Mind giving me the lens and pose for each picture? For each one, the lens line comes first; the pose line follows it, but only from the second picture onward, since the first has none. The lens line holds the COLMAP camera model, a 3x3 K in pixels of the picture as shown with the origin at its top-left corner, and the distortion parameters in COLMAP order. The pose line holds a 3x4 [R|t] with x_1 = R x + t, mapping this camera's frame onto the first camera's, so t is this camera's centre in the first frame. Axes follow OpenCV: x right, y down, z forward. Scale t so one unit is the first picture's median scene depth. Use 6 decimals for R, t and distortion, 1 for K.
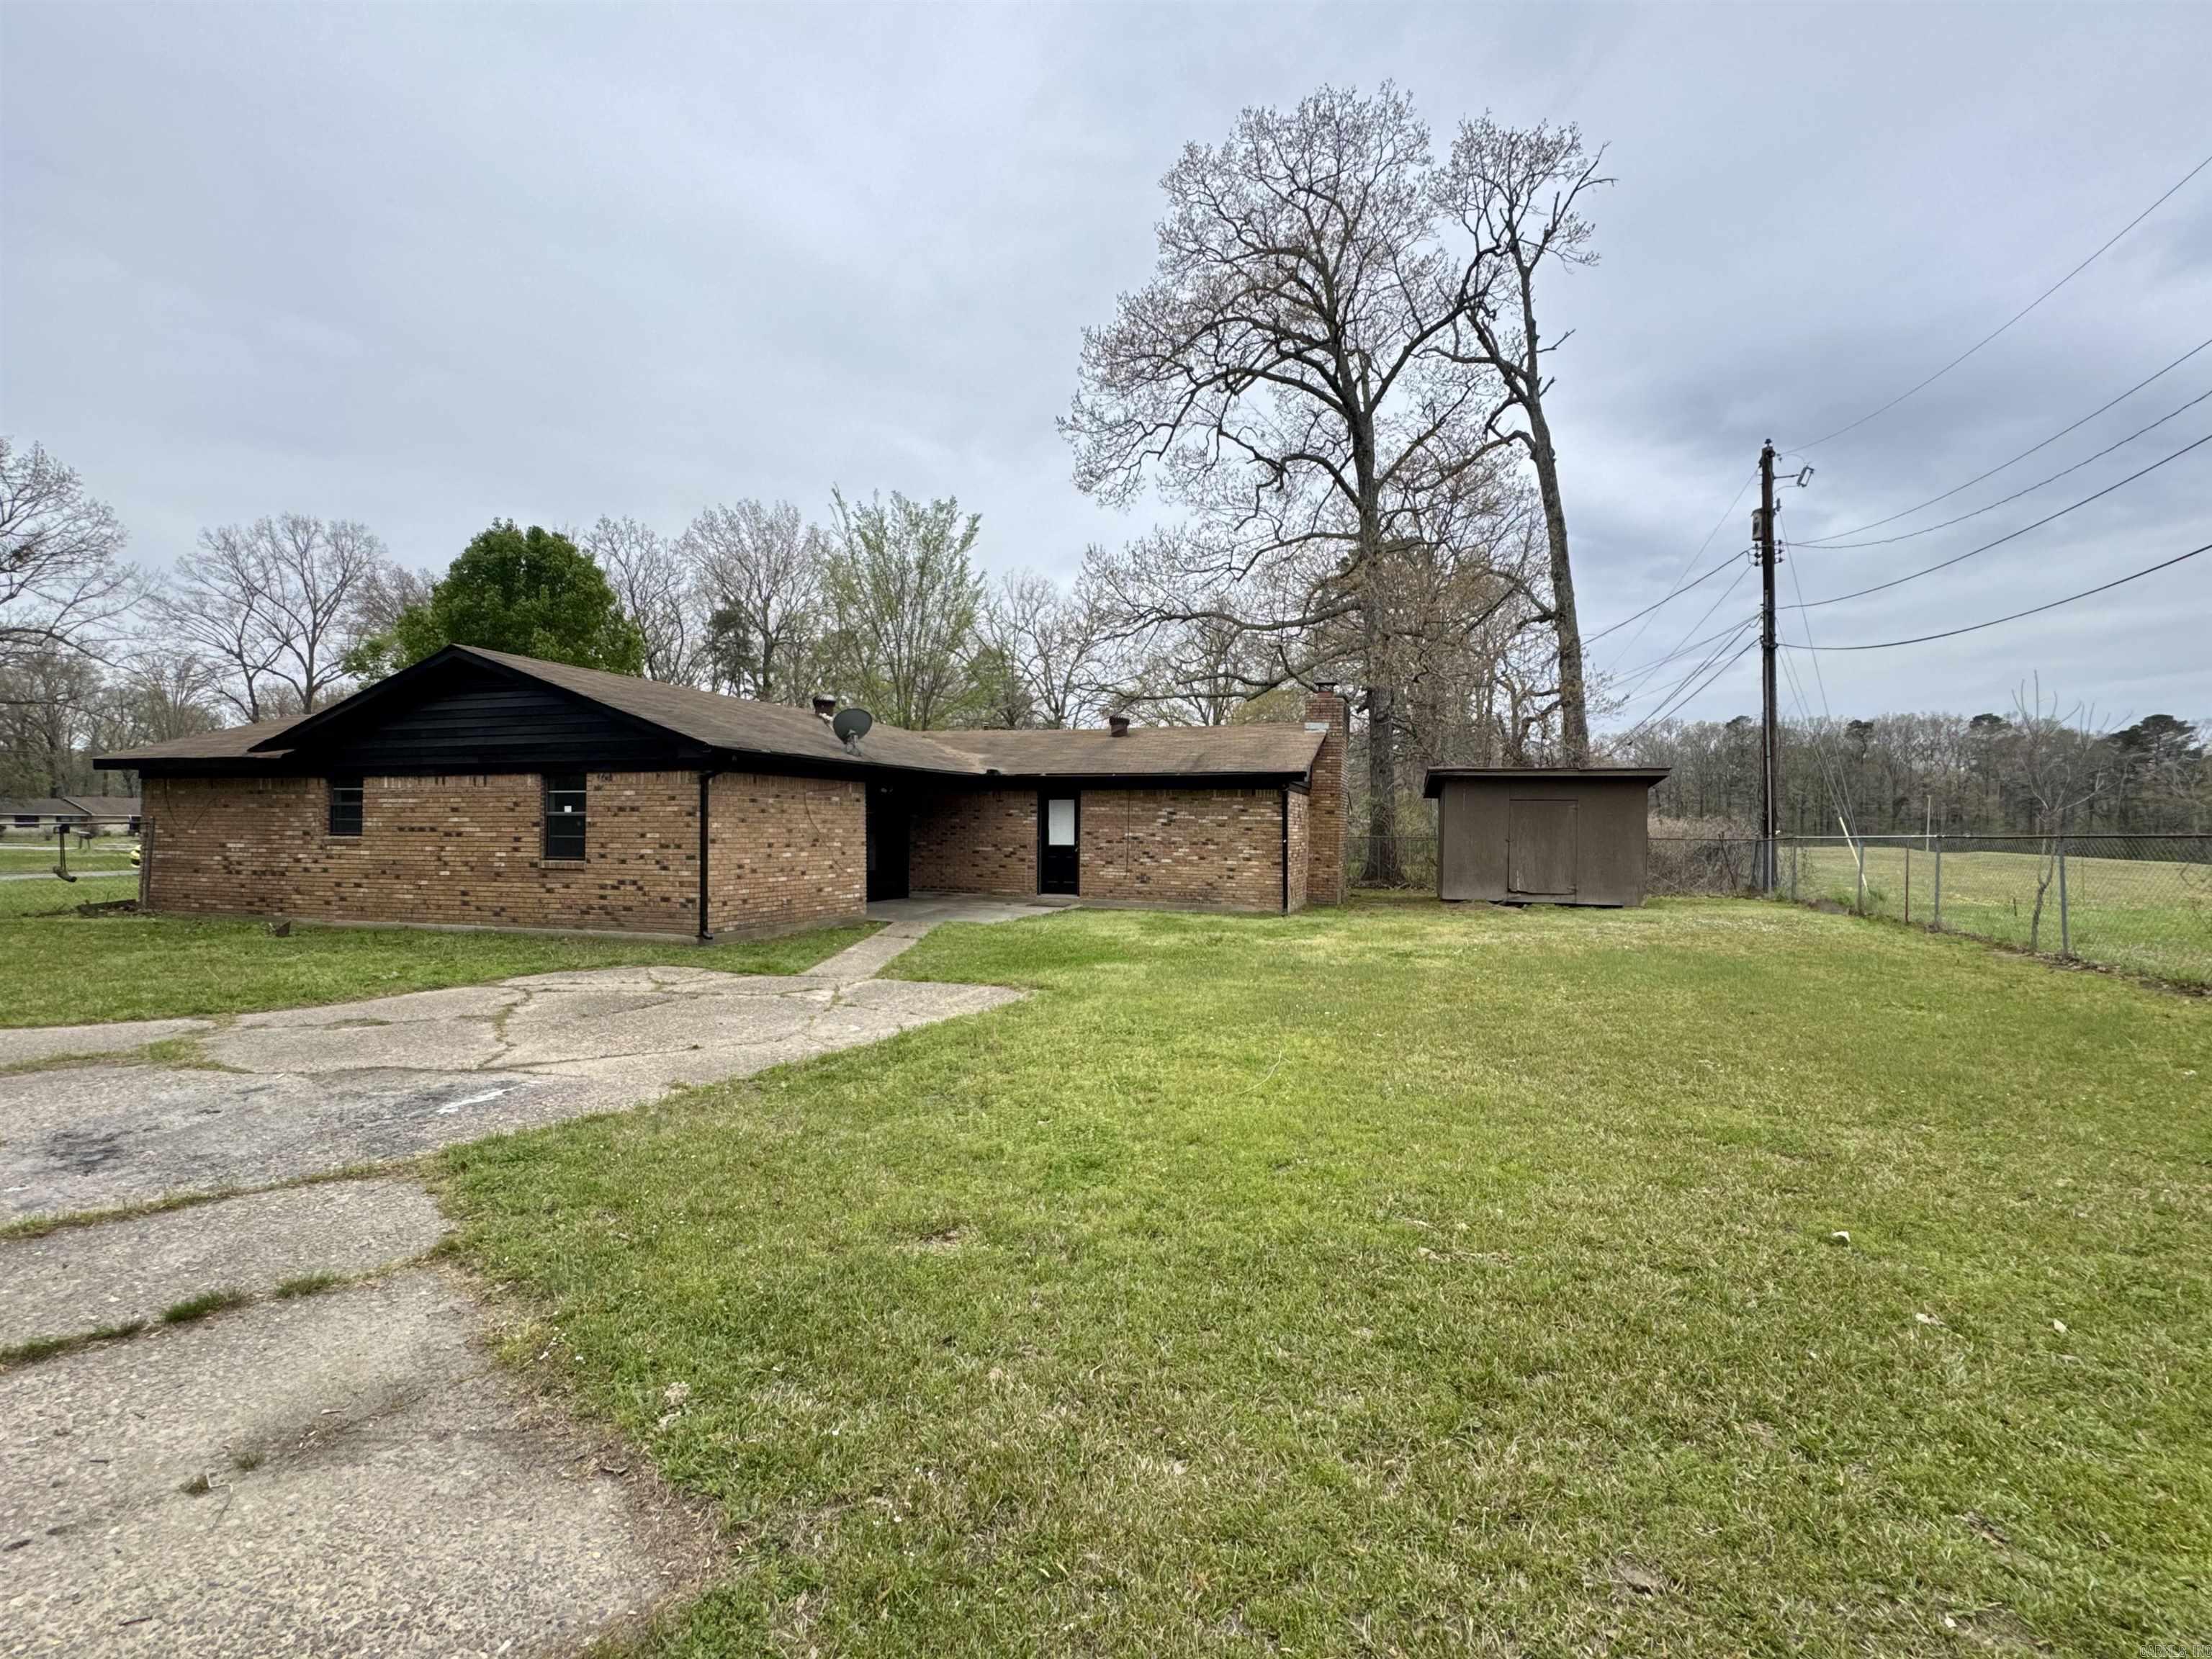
lens RADIAL K [[1022.4, 0, 1110.2], [0, 1022.4, 828.7], [0, 0, 1]] dist [-0.000775, 0.000305]
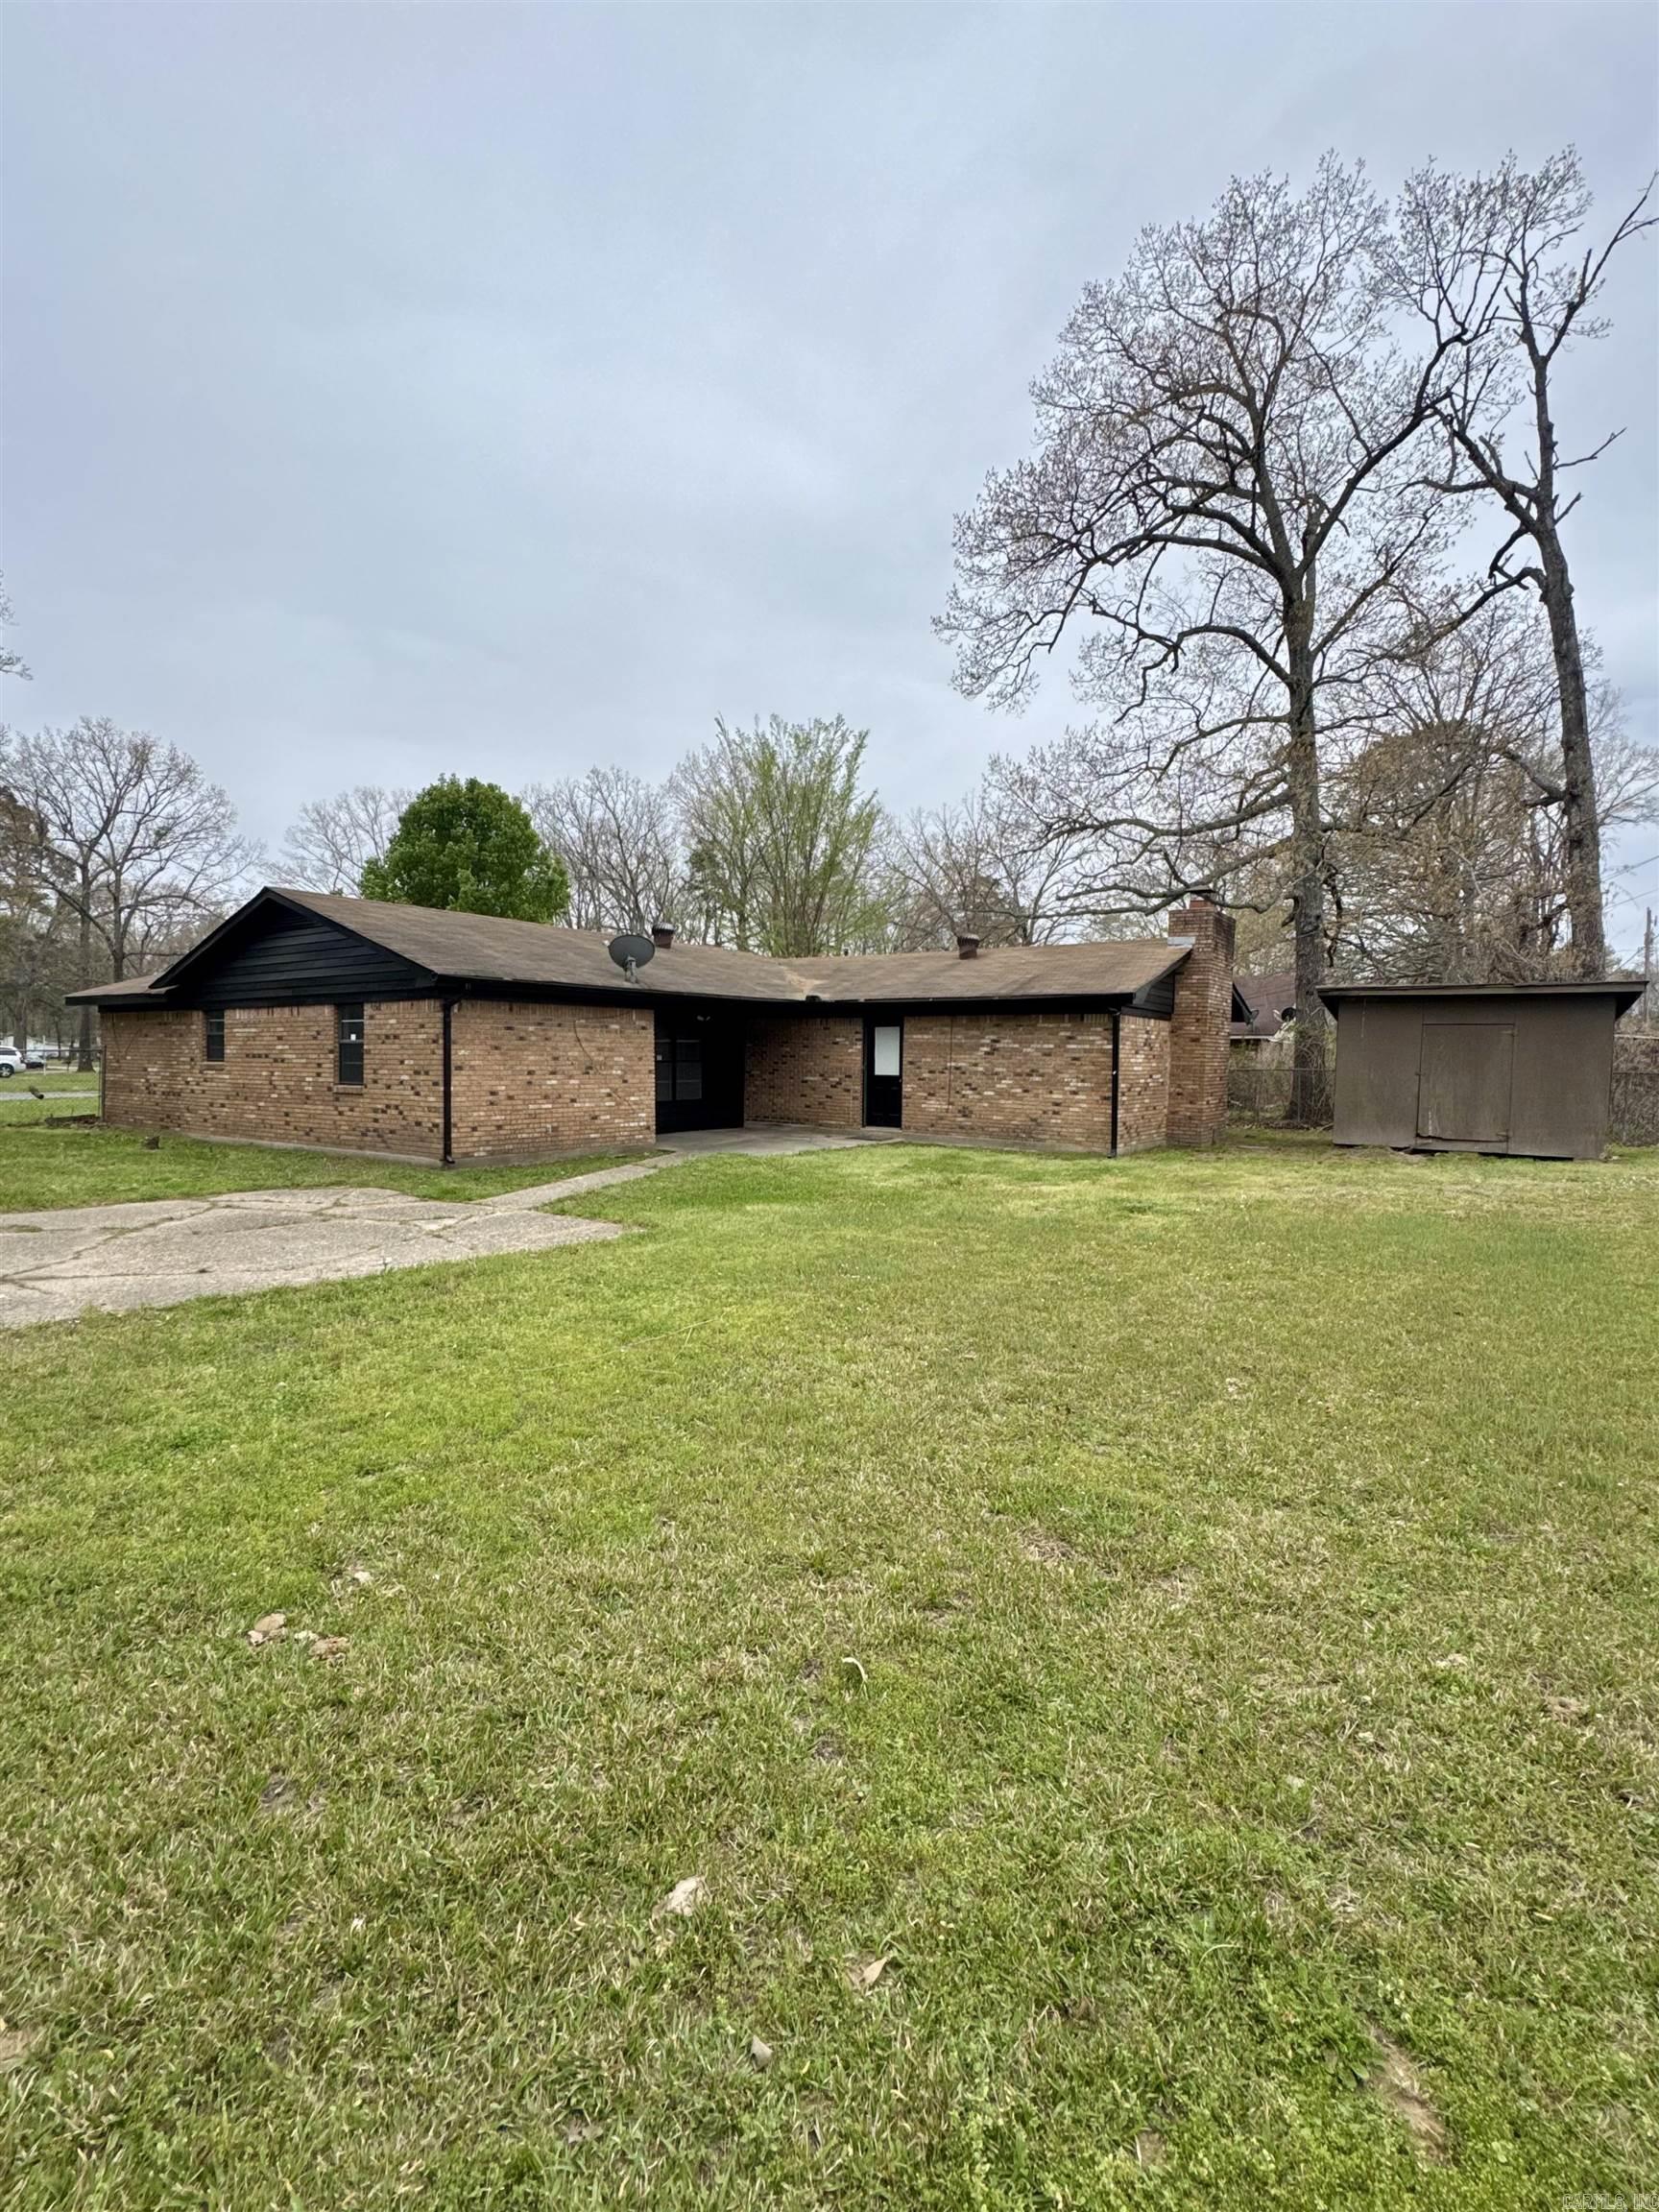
lens RADIAL K [[1022.4, 0, 827.0], [0, 1022.4, 1103.8], [0, 0, 1]] dist [-0.000775, 0.000305]
pose [[0.958265, 0.015886, -0.285439, 0.168525], [-0.003555, 0.999040, 0.043669, 0.001325], [0.285859, -0.040832, 0.957401, 0.080424]]
